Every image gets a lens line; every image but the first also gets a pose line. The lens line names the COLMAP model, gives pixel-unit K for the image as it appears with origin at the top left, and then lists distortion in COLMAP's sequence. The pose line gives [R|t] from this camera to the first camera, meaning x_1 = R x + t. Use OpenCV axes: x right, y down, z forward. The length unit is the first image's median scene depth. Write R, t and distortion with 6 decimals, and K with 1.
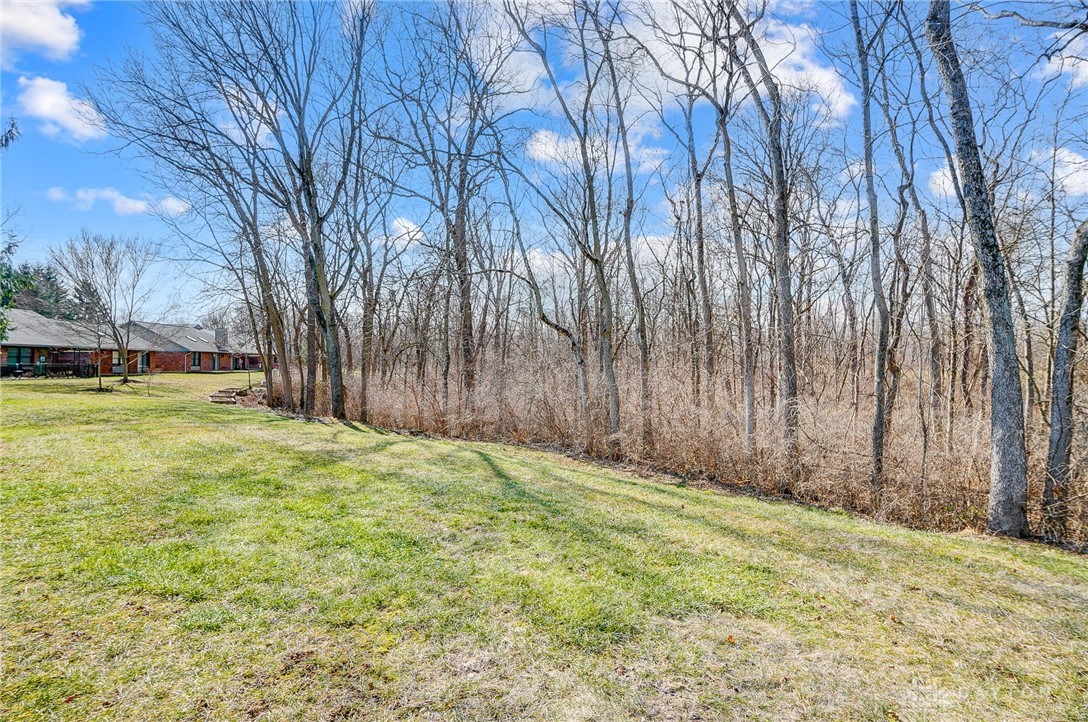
lens RADIAL K [[569.2, 0, 543.7], [0, 569.2, 365.0], [0, 0, 1]] dist [0.019183, 0.000570]
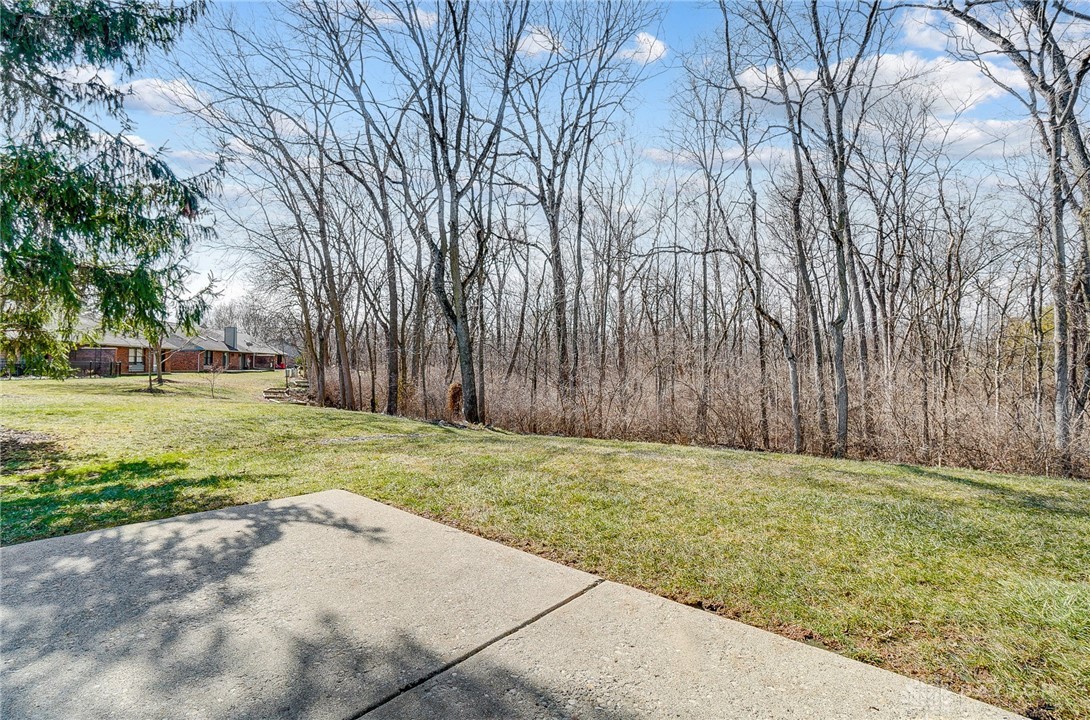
lens RADIAL K [[486.3, 0, 545.4], [0, 486.3, 356.5], [0, 0, 1]] dist [0.002570, 0.000435]
pose [[0.992003, 0.001799, 0.126200, -0.203992], [0.000482, 0.999837, -0.018043, 0.003799], [-0.126212, 0.017960, 0.991841, 0.144335]]
